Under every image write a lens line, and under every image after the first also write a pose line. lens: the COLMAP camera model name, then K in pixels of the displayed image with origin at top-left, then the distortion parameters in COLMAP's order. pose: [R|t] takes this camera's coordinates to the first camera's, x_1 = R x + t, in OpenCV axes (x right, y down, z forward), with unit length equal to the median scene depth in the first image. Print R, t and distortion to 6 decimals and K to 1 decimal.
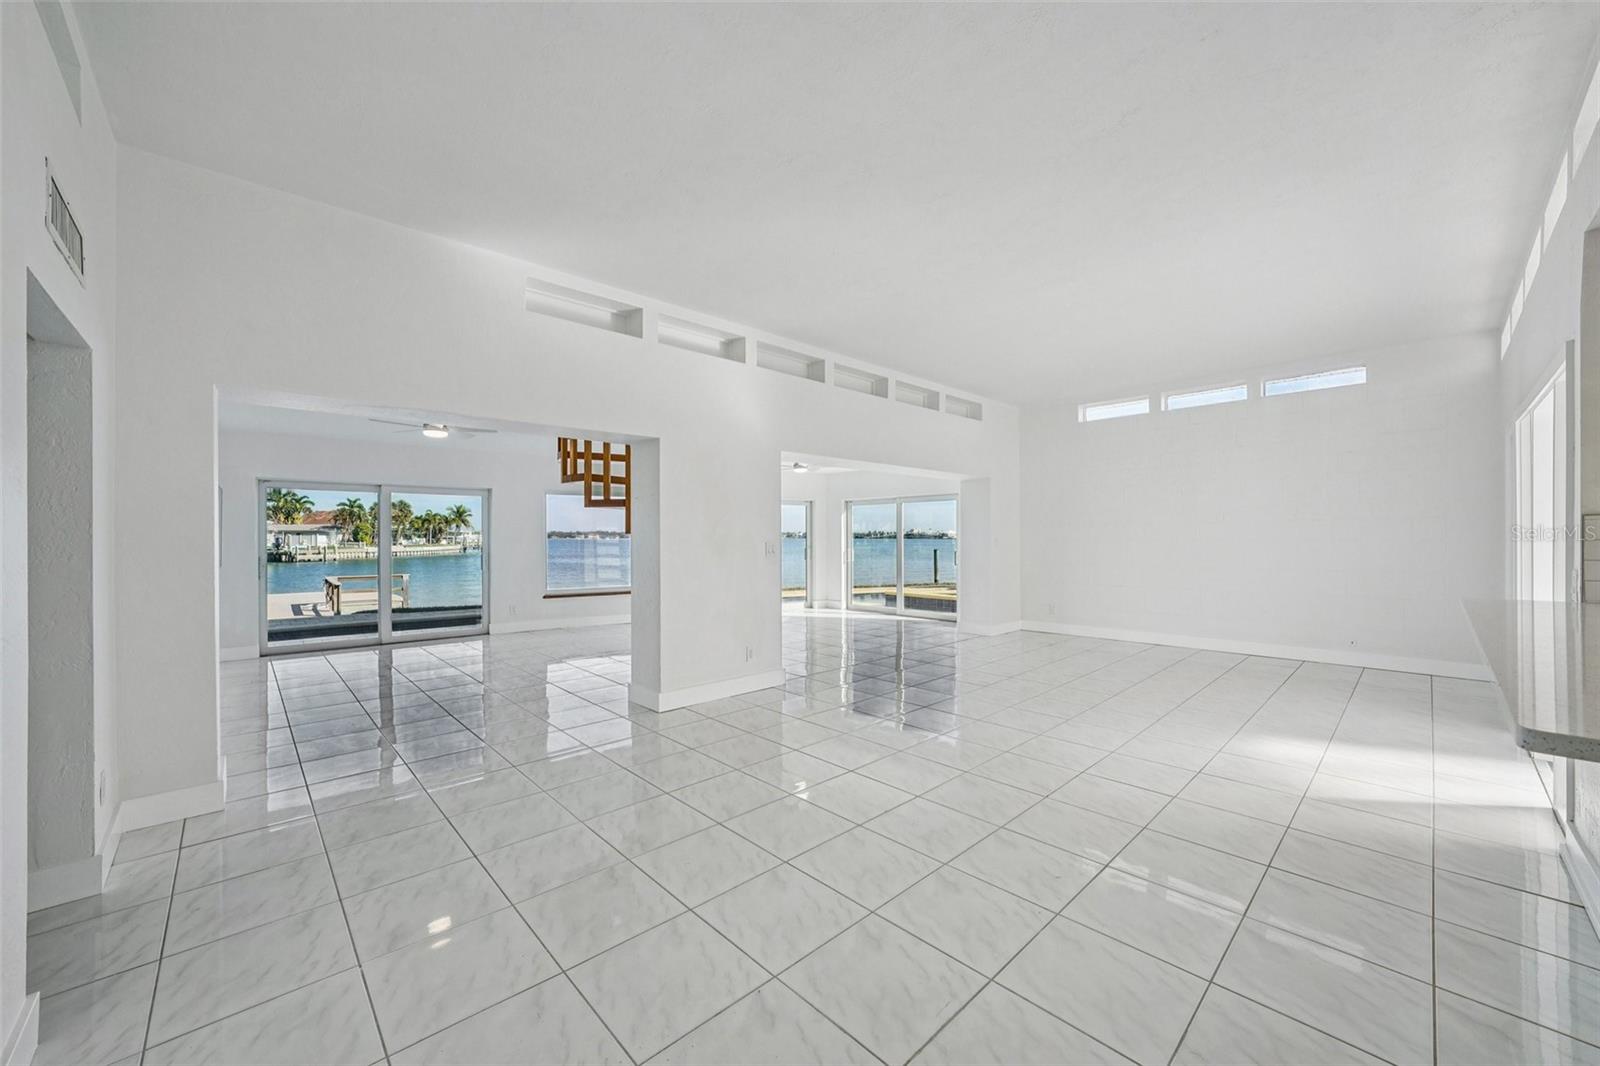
lens RADIAL K [[601.6, 0, 801.0], [0, 601.6, 537.2], [0, 0, 1]] dist [-0.000592, -0.000001]
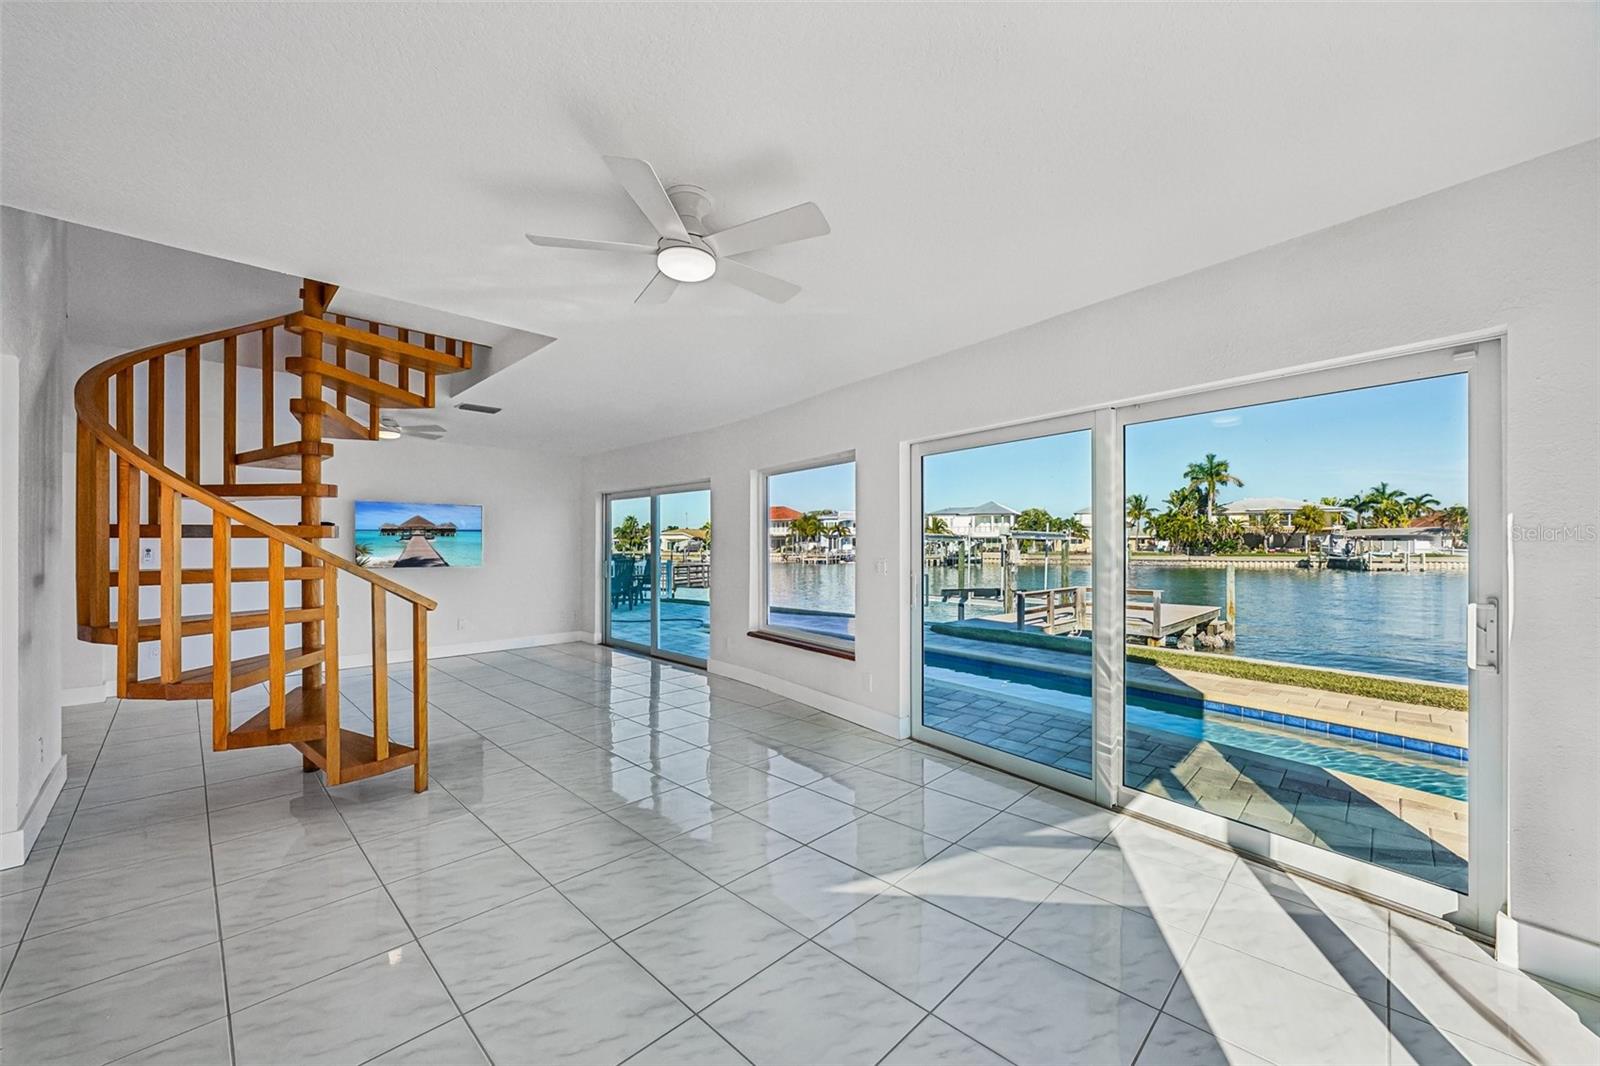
lens RADIAL K [[619.4, 0, 798.4], [0, 619.4, 539.5], [0, 0, 1]] dist [0.000336, 0.000124]
pose [[0.043482, -0.006833, -0.999031, 0.053764], [0.001143, 0.999976, -0.006790, 0.000548], [0.999054, -0.000846, 0.043489, 0.215921]]
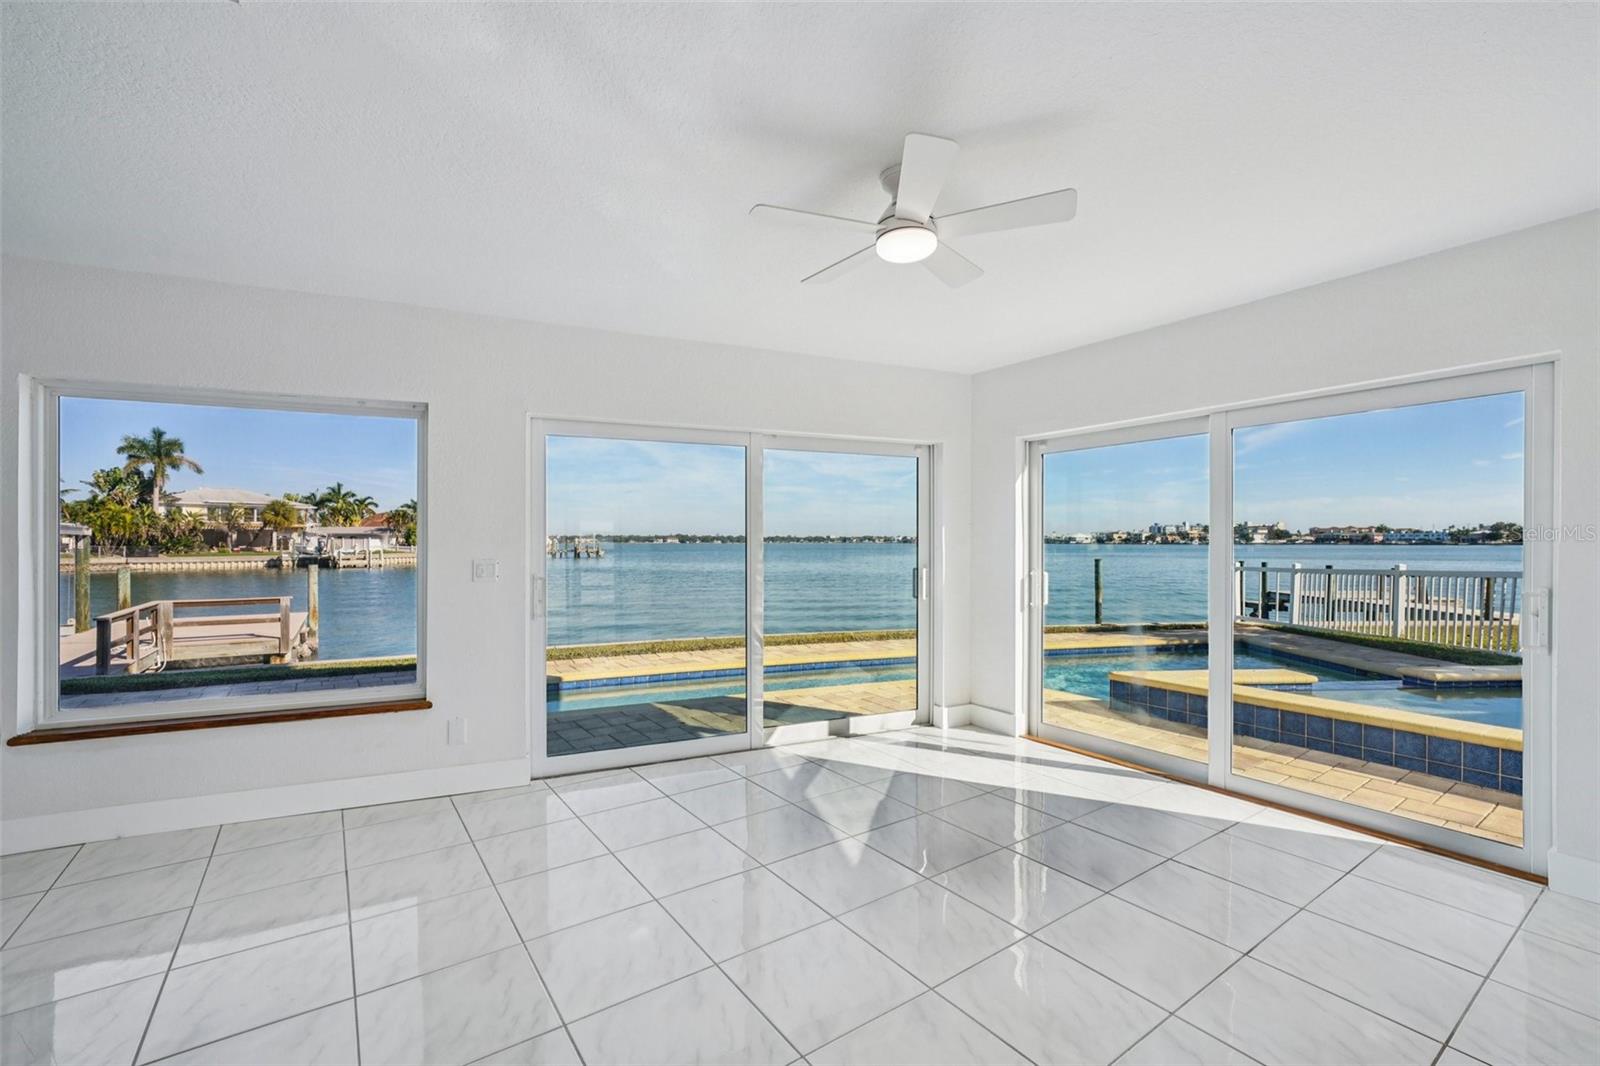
lens RADIAL K [[675.7, 0, 802.8], [0, 675.7, 541.2], [0, 0, 1]] dist [-0.000657, 0.000007]
pose [[0.989699, 0.000980, -0.143163, 0.001101], [-0.001052, 0.999999, -0.000423, 0.000691], [0.143162, 0.000569, 0.989699, 0.154260]]
